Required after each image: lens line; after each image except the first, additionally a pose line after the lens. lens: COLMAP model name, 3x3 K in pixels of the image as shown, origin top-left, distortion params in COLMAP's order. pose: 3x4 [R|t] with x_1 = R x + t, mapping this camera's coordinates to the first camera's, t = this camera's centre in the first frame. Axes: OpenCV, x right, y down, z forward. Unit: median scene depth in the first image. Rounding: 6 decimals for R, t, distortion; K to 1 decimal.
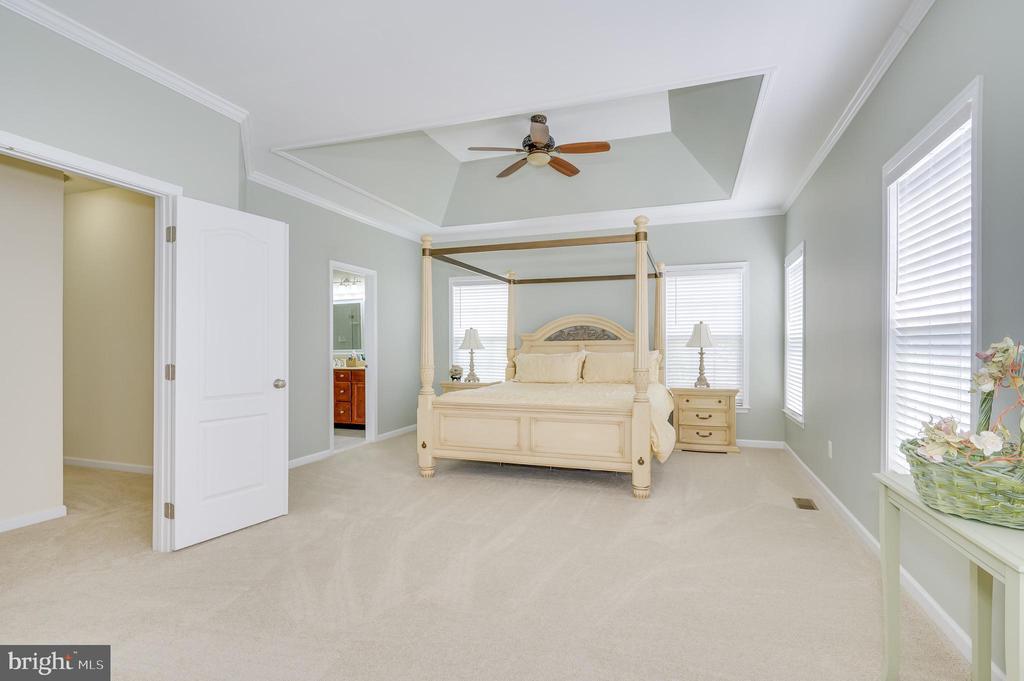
lens RADIAL K [[483.0, 0, 507.2], [0, 483.0, 346.8], [0, 0, 1]] dist [0.001420, -0.000503]
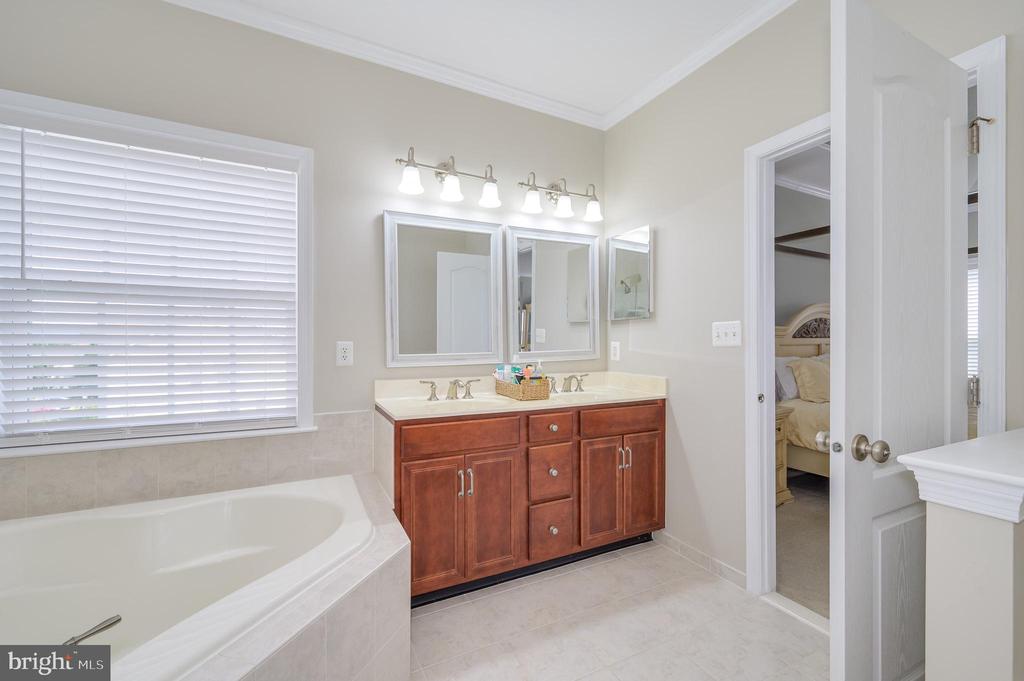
lens RADIAL K [[424.3, 0, 517.6], [0, 424.3, 346.4], [0, 0, 1]] dist [-0.001336, 0.000639]
pose [[0.691037, 0.000561, 0.722820, -0.667607], [-0.002161, 0.999997, 0.001290, 0.000342], [-0.722817, -0.002454, 0.691036, 0.916830]]
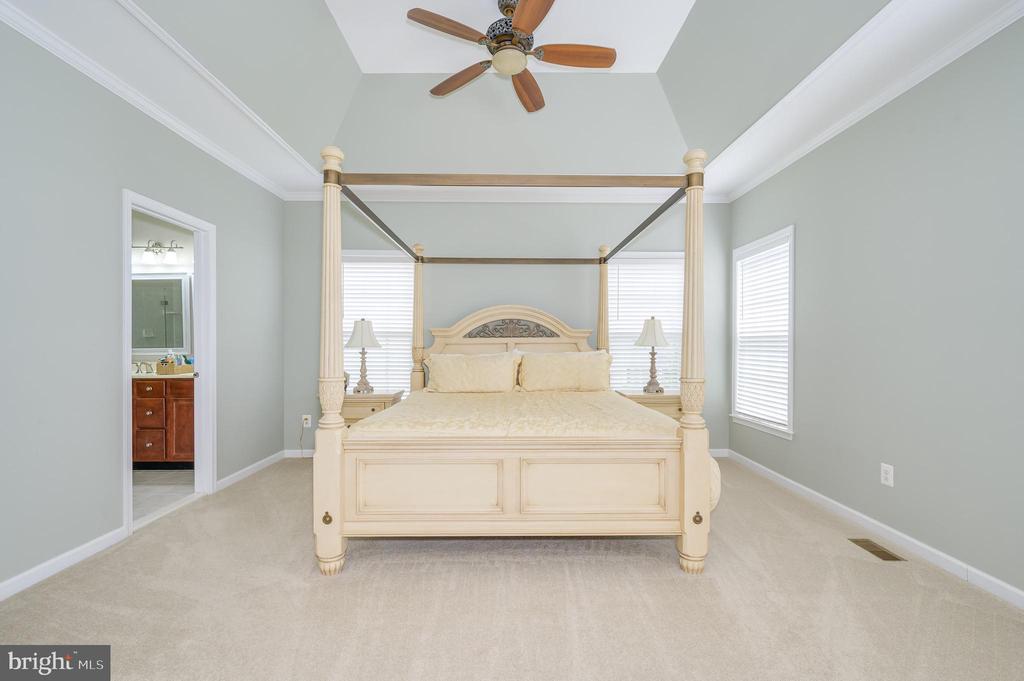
lens RADIAL K [[462.1, 0, 517.2], [0, 462.1, 348.1], [0, 0, 1]] dist [0.000258, 0.003192]
pose [[0.941209, 0.002149, 0.337817, -0.098812], [-0.003971, 0.999981, 0.004702, 0.001157], [-0.337800, -0.005767, 0.941200, 0.284070]]
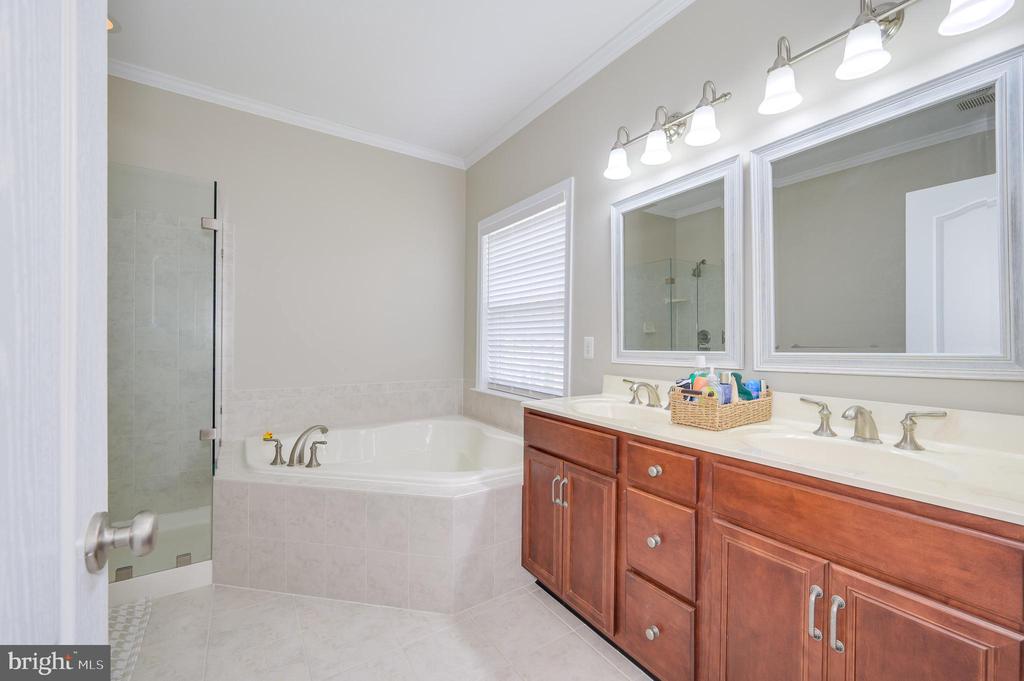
lens RADIAL K [[408.1, 0, 519.3], [0, 408.1, 343.5], [0, 0, 1]] dist [0.001005, -0.000239]
pose [[0.806036, 0.013784, -0.591705, -0.320725], [-0.010233, 0.999904, 0.009354, 0.000408], [0.591777, -0.001485, 0.806100, 0.924391]]
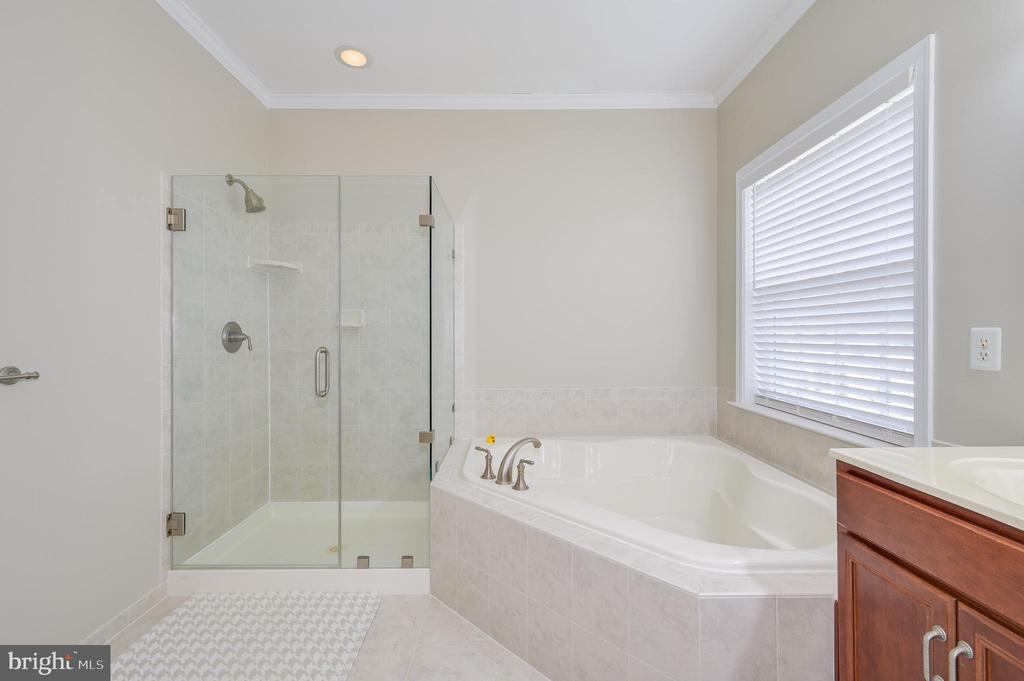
lens RADIAL K [[424.3, 0, 510.4], [0, 424.3, 334.4], [0, 0, 1]] dist [-0.001336, 0.000639]
pose [[0.339351, 0.001111, -0.940659, -0.383474], [0.004825, 0.999984, 0.002922, -0.001525], [0.940647, -0.005530, 0.339340, 0.991927]]
